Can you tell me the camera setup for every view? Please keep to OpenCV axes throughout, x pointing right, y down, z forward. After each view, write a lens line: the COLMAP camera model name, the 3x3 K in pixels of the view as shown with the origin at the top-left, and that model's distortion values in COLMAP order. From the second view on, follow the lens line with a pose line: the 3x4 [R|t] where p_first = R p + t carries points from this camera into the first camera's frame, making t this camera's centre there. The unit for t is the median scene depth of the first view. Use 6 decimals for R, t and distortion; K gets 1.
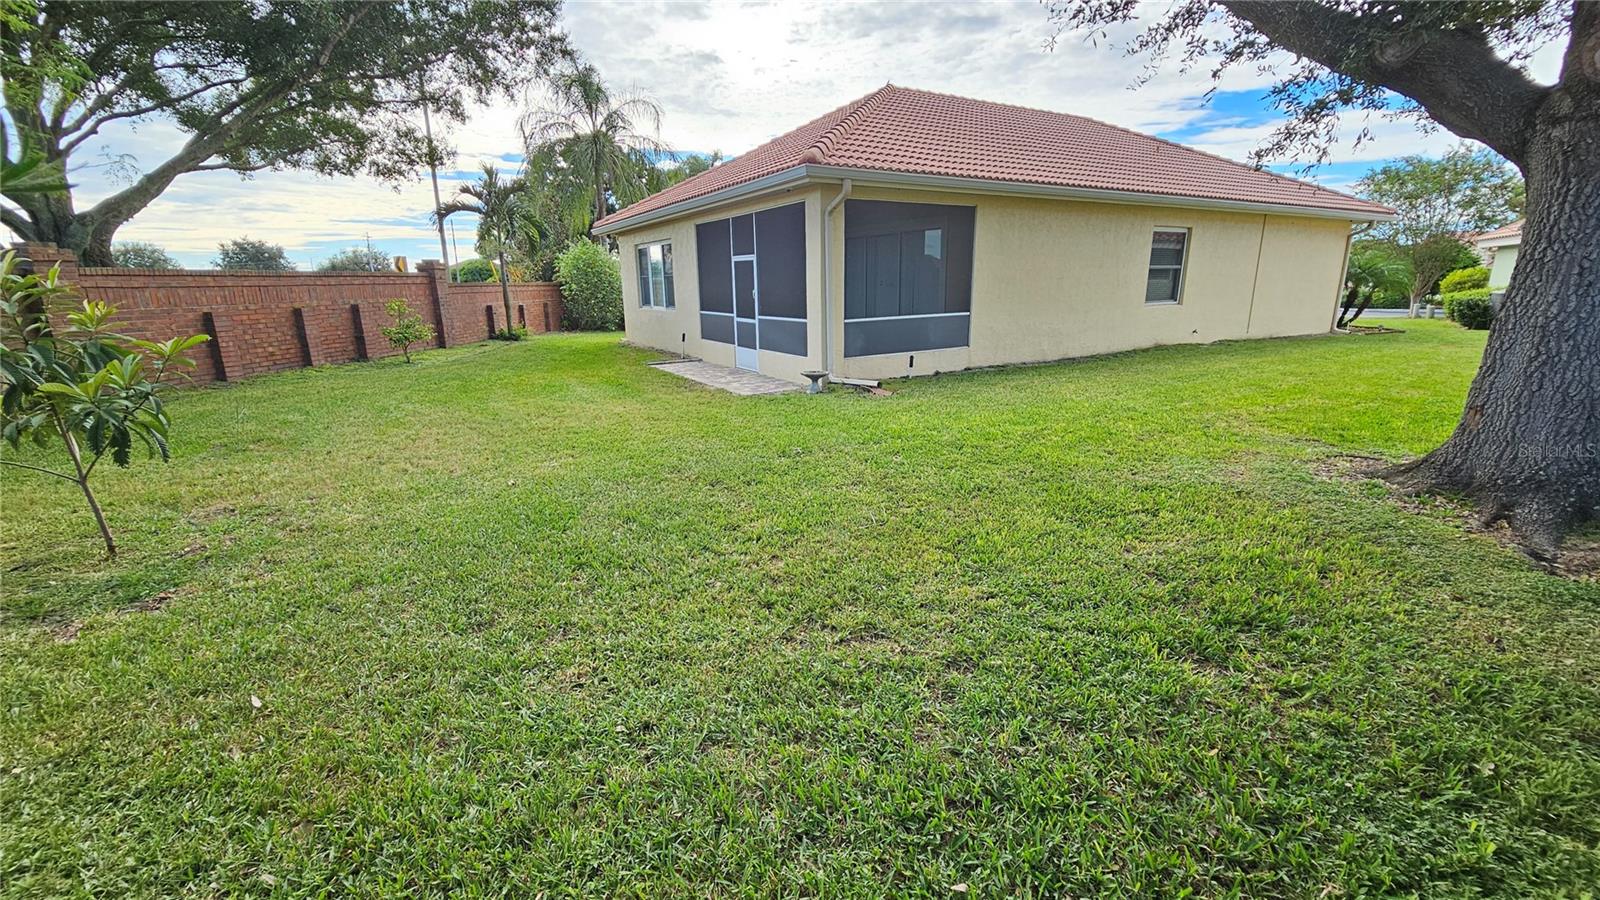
lens RADIAL K [[656.4, 0, 798.2], [0, 656.4, 455.2], [0, 0, 1]] dist [-0.000662, -0.000800]
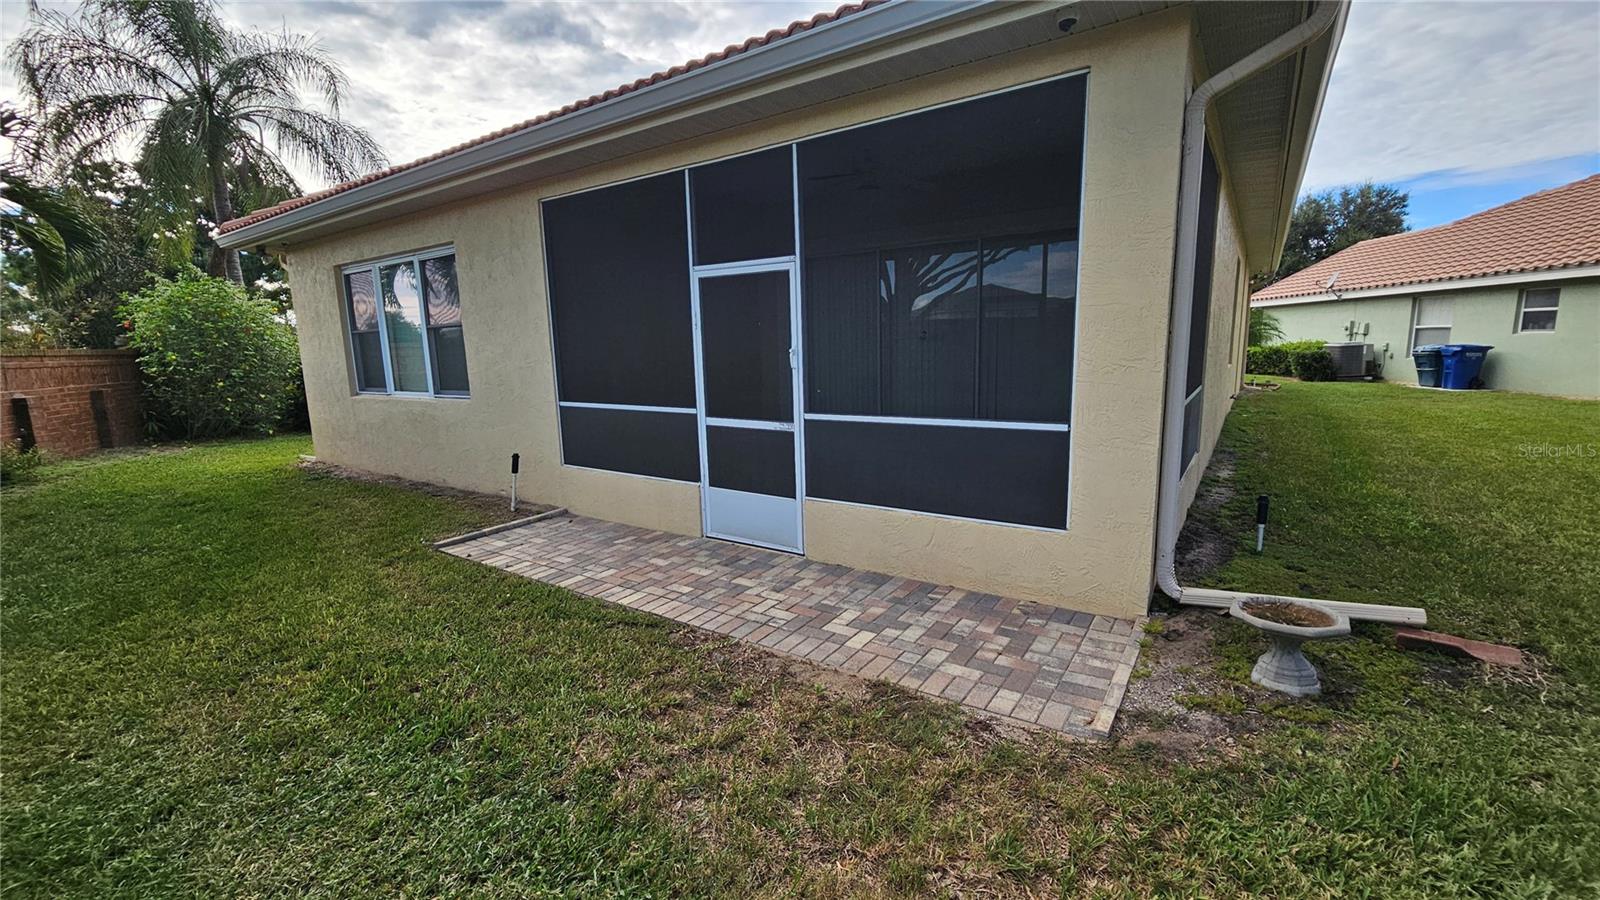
lens RADIAL K [[656.4, 0, 808.5], [0, 656.4, 445.7], [0, 0, 1]] dist [-0.000662, -0.000800]
pose [[0.900674, -0.083340, 0.426427, -0.187499], [0.128094, 0.988744, -0.077314, -0.135816], [-0.415184, 0.124258, 0.901212, 0.544195]]
